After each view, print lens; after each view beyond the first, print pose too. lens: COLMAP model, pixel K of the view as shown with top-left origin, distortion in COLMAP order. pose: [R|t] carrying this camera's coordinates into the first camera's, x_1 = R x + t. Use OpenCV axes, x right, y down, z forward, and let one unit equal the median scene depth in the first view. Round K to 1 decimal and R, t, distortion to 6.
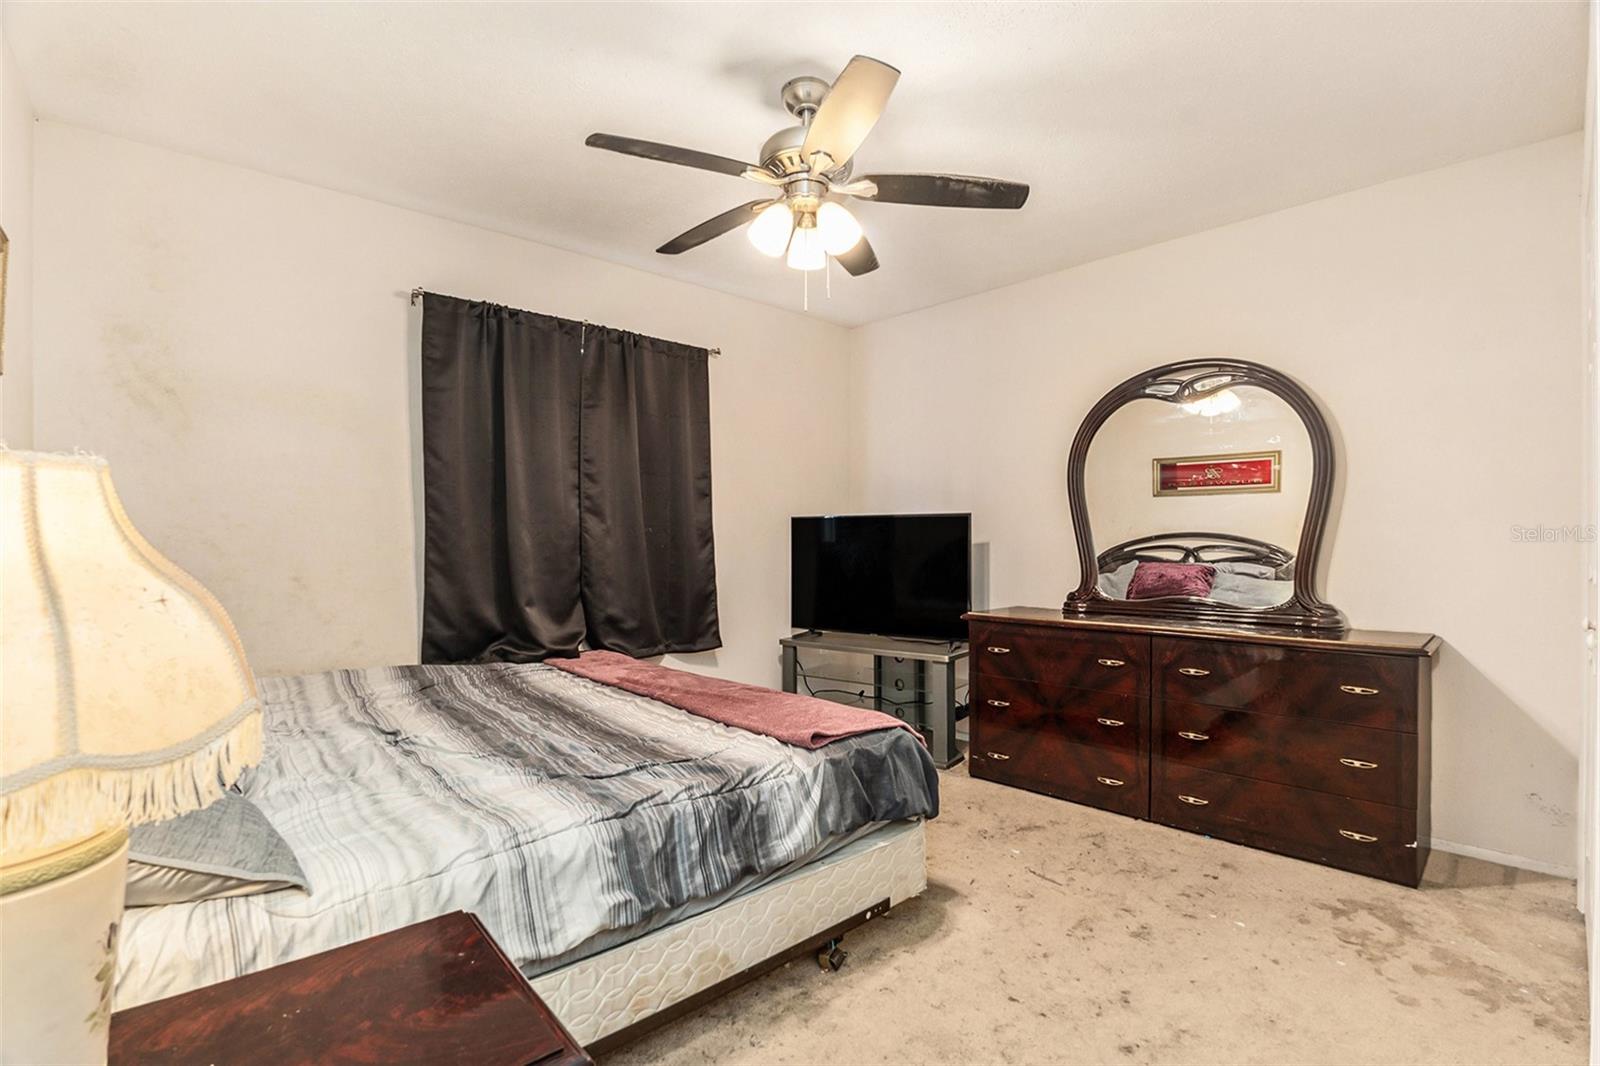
lens RADIAL K [[741.1, 0, 810.7], [0, 741.1, 537.4], [0, 0, 1]] dist [-0.052788, 0.005793]
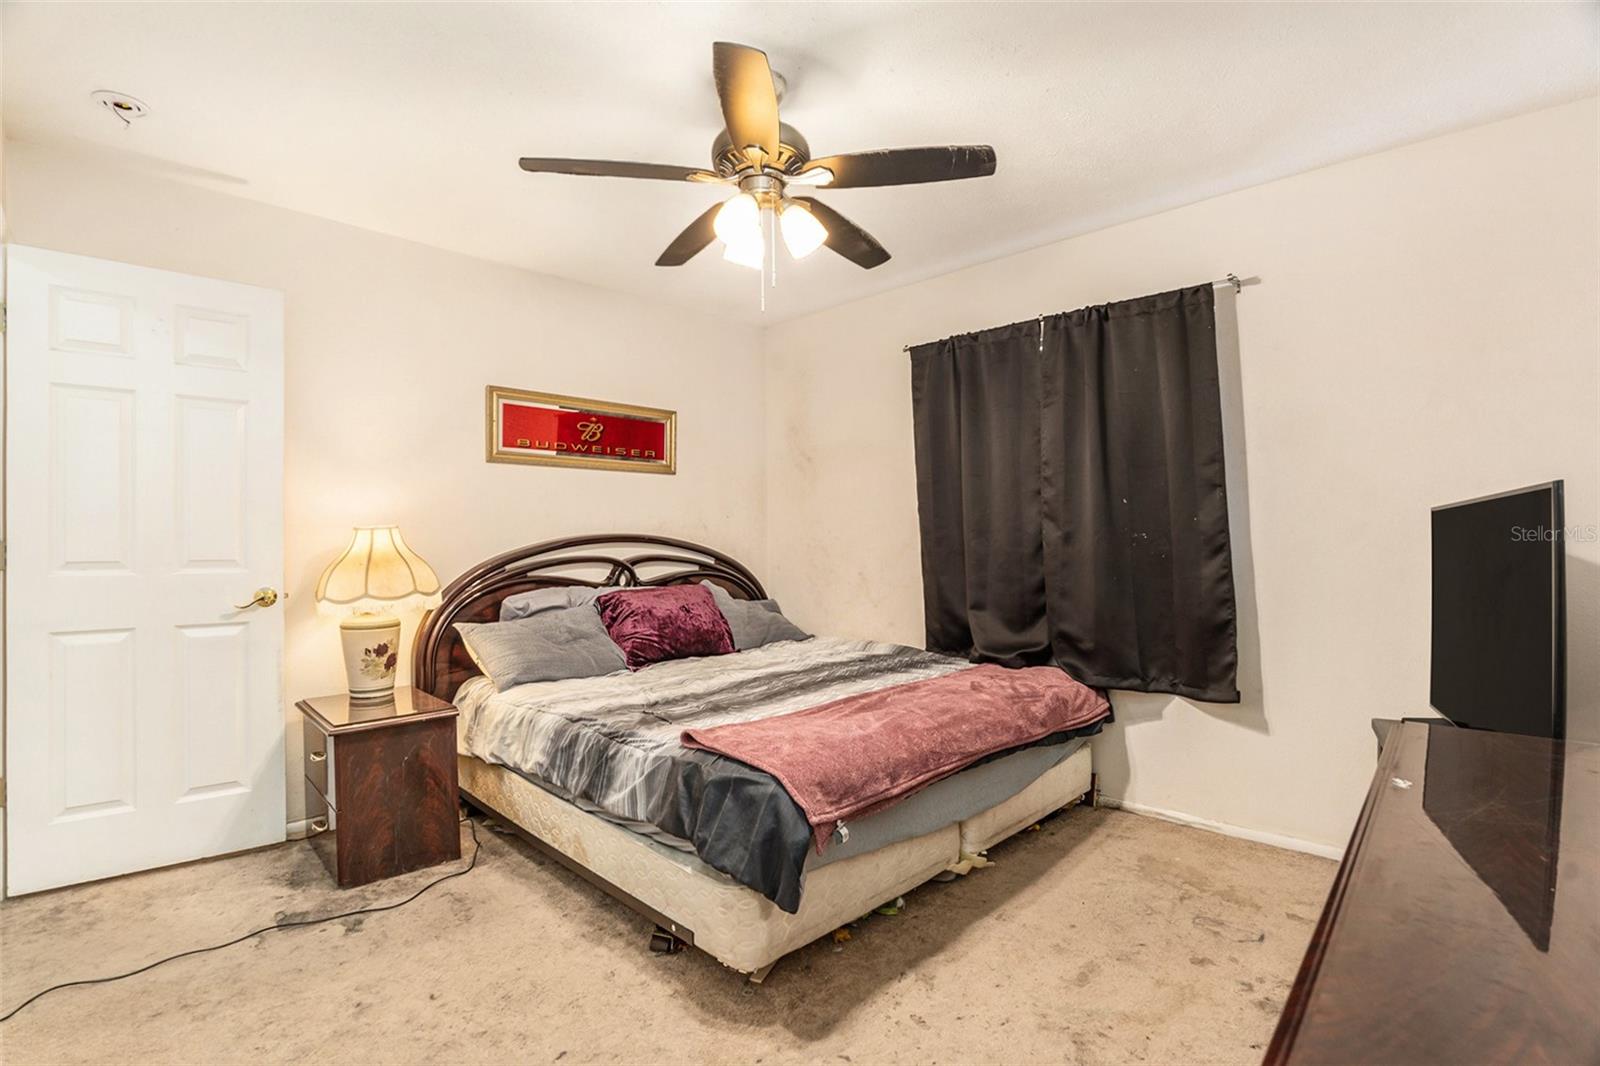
lens RADIAL K [[741.1, 0, 810.0], [0, 741.1, 544.8], [0, 0, 1]] dist [-0.052788, 0.005793]
pose [[0.052359, -0.003021, -0.998624, 0.686380], [-0.001224, 0.999994, -0.003090, 0.003625], [0.998628, 0.001384, 0.052355, 0.726517]]
